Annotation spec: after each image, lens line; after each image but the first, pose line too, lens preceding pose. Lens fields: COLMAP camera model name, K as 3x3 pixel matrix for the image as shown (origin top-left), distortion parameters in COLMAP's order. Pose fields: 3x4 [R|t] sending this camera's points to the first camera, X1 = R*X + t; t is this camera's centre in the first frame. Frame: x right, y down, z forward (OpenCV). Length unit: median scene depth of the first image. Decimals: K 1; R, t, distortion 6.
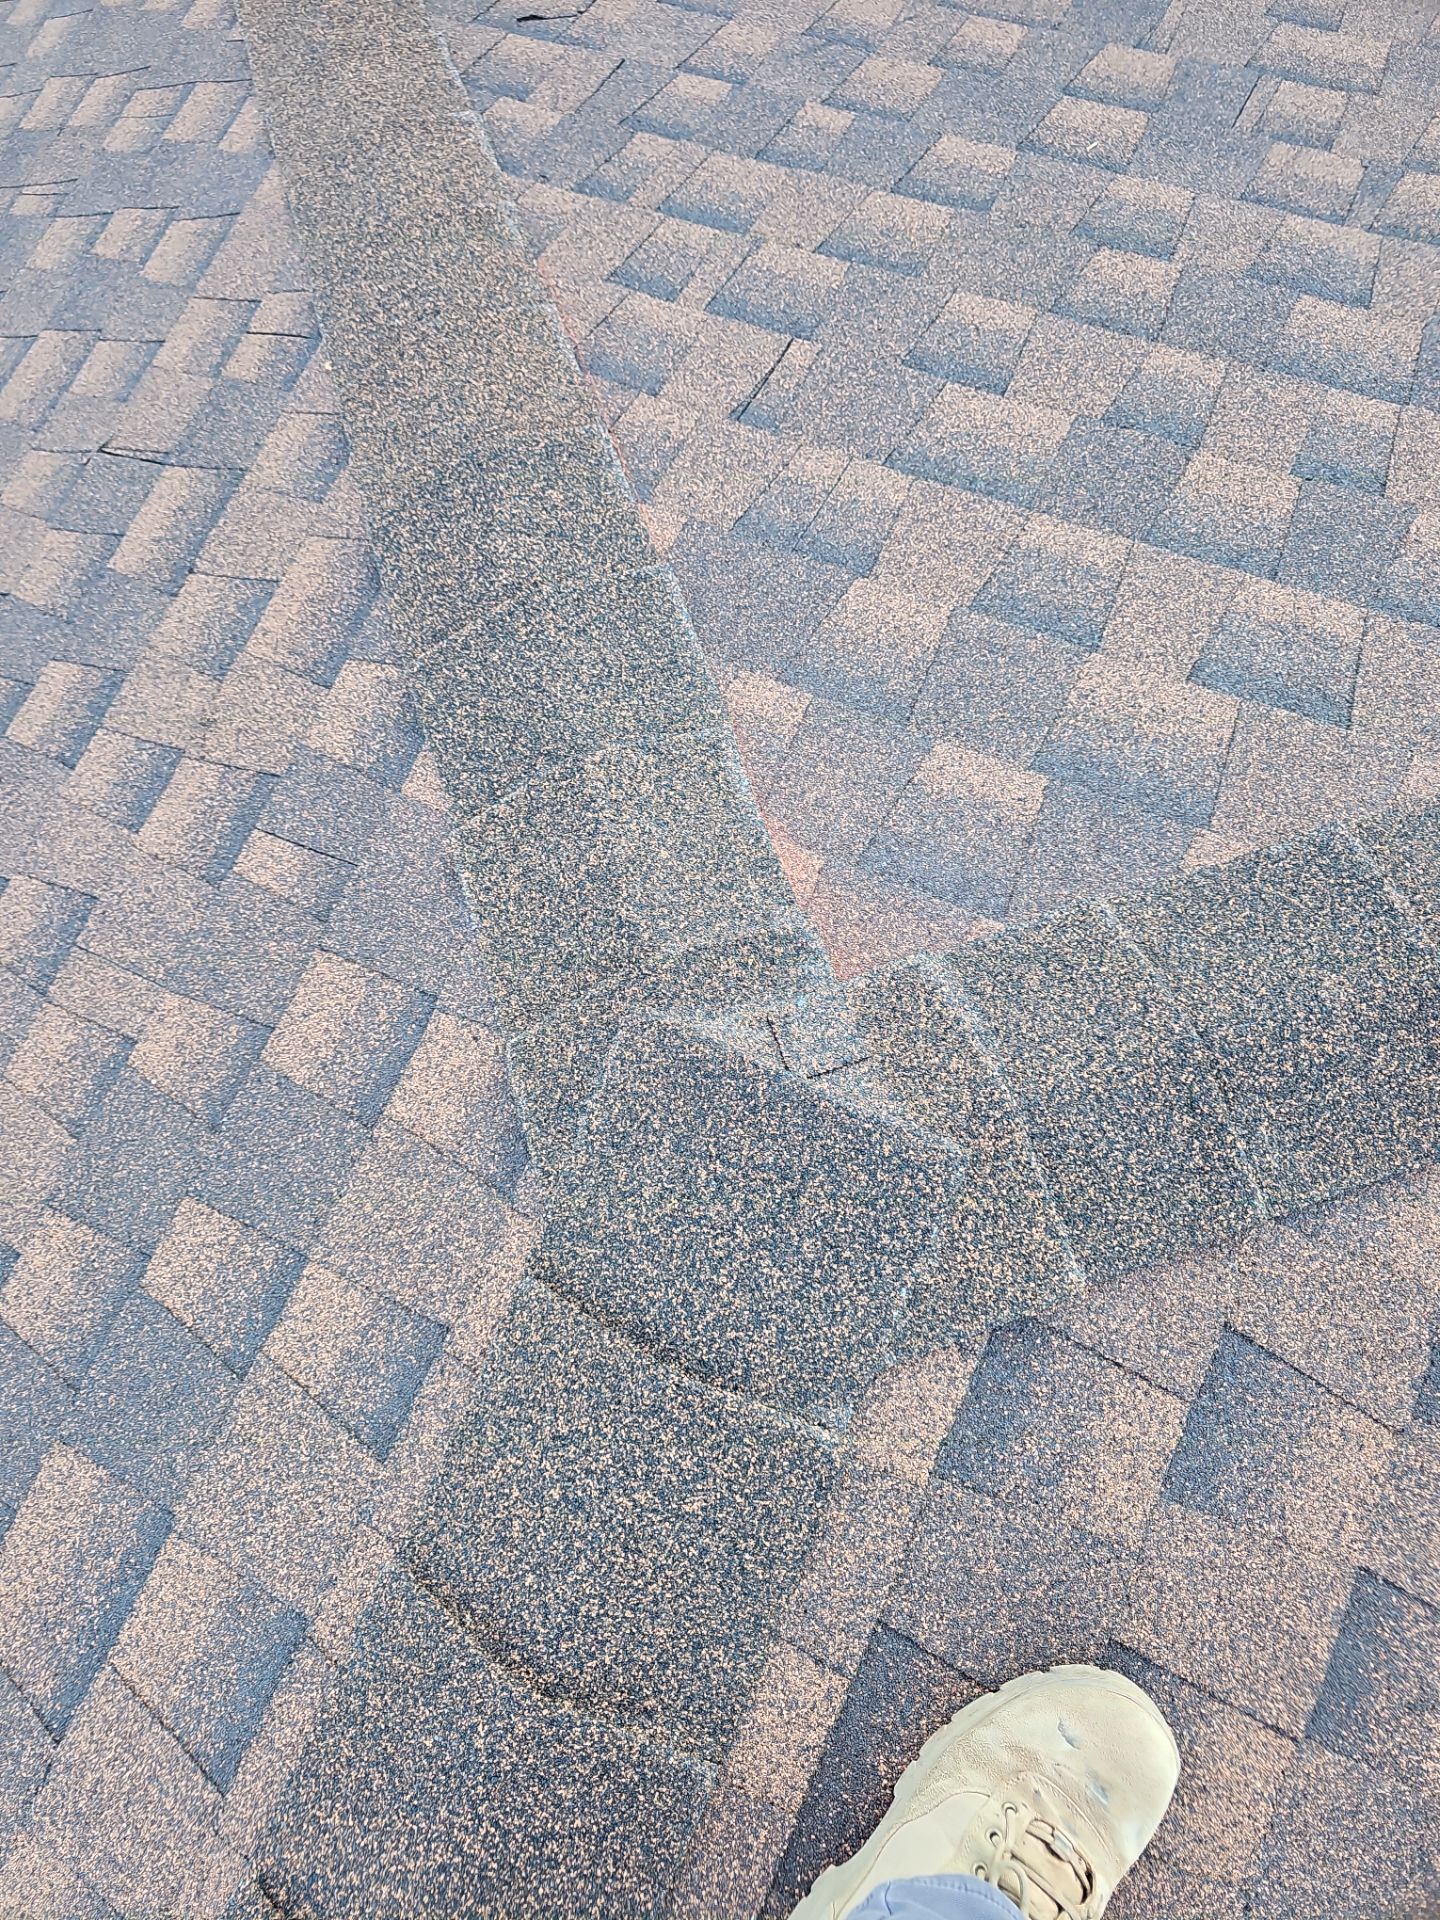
lens RADIAL K [[1281.0, 0, 697.5], [0, 1281.0, 955.4], [0, 0, 1]] dist [0.042019, -0.038910]
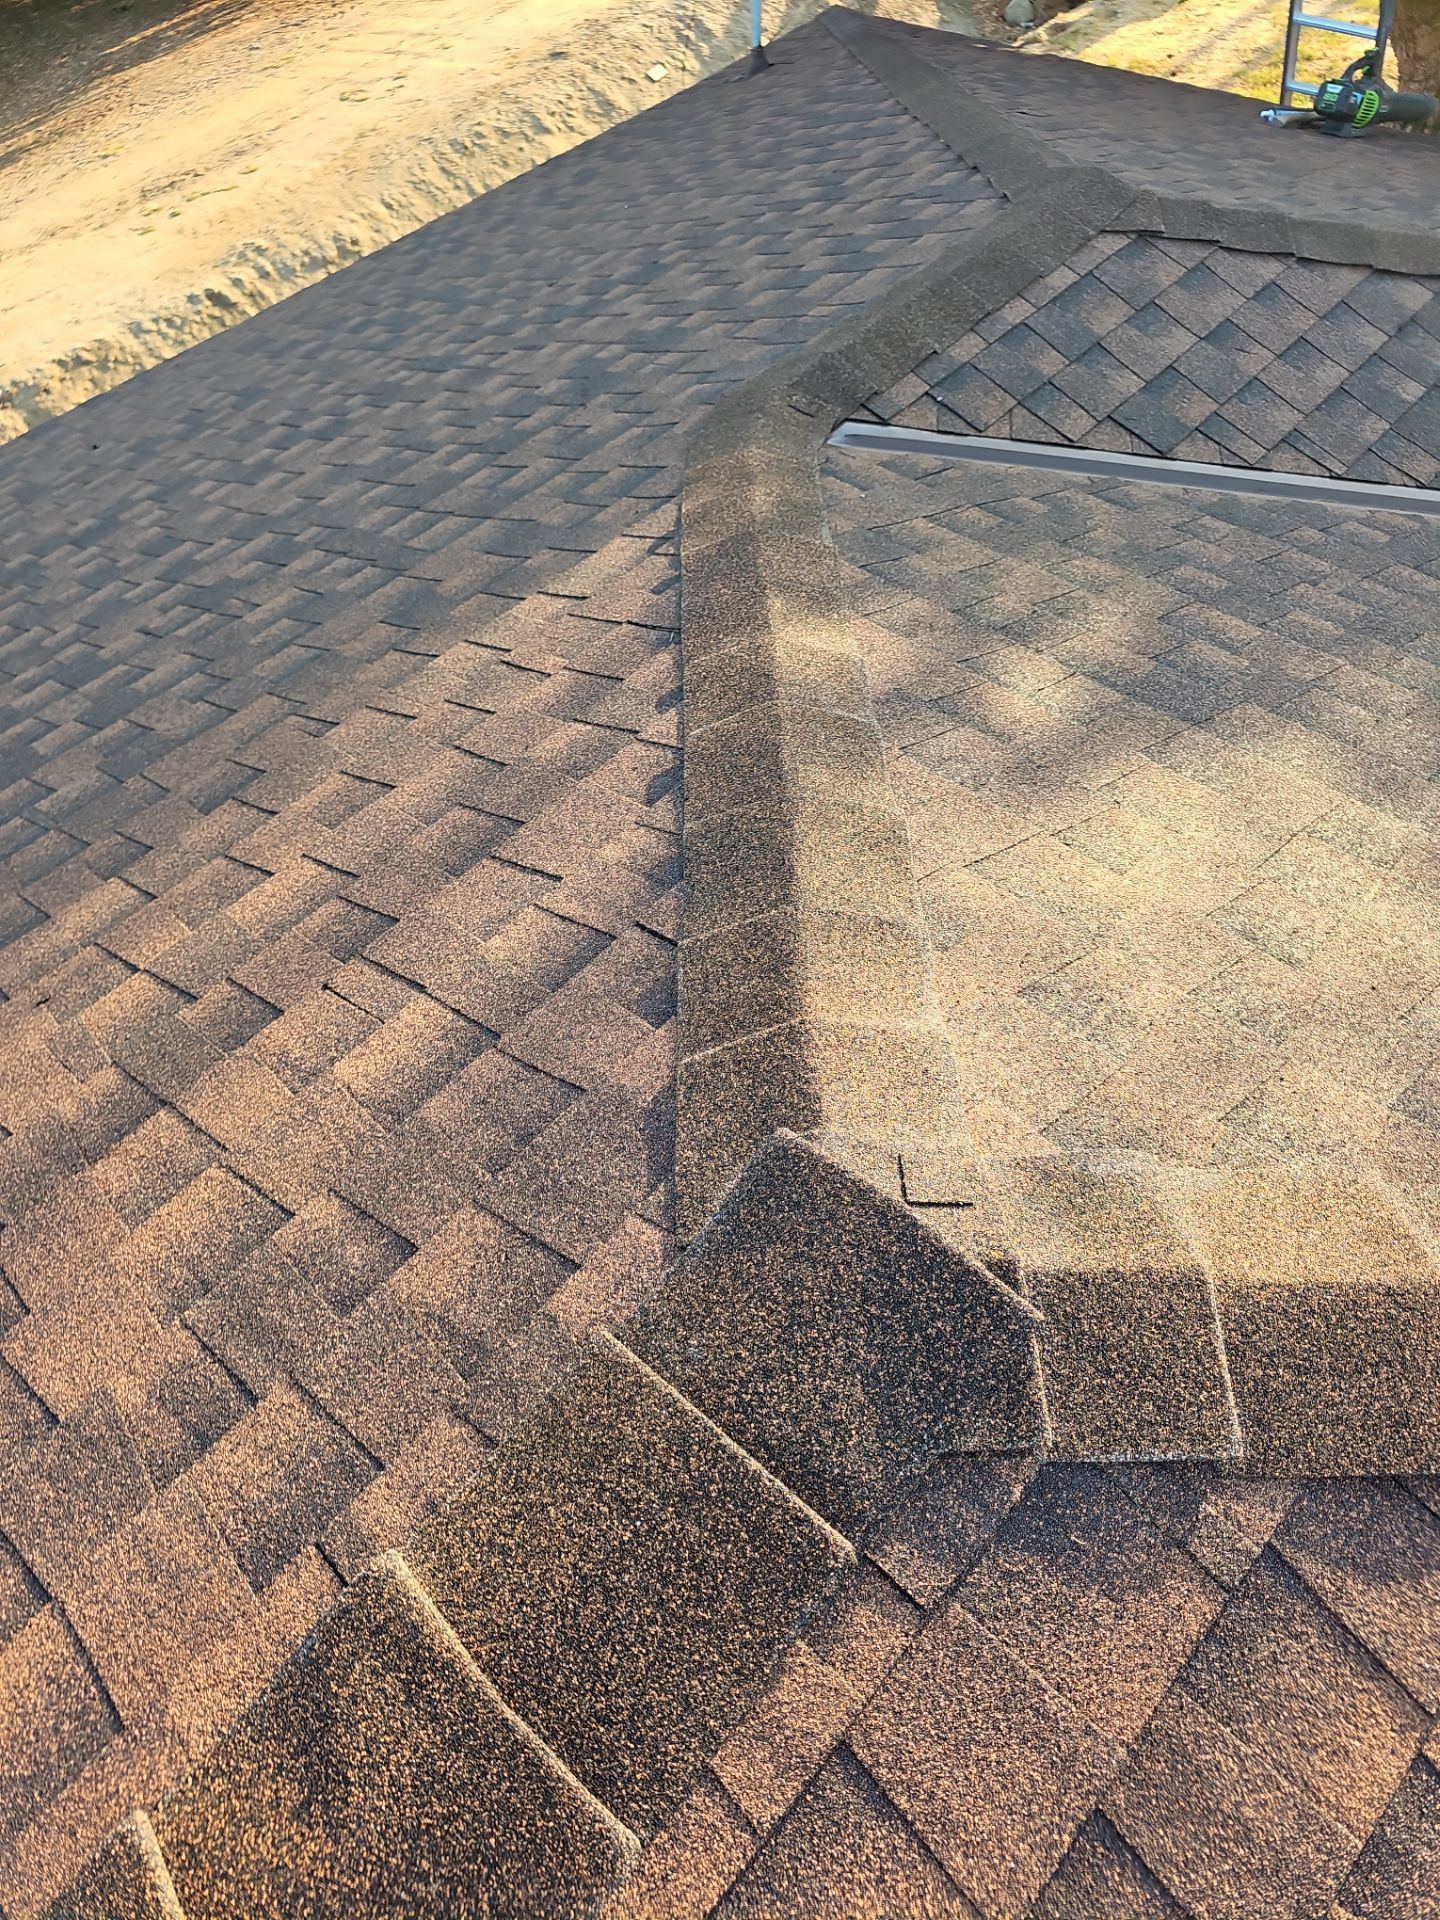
lens RADIAL K [[1292.8, 0, 720.0], [0, 1292.8, 960.0], [0, 0, 1]] dist [0.036035, -0.023713]
pose [[0.955594, 0.273849, -0.108848, 0.066861], [-0.294521, 0.899949, -0.321478, 3.385710], [0.009922, 0.339261, 0.940640, -1.623932]]
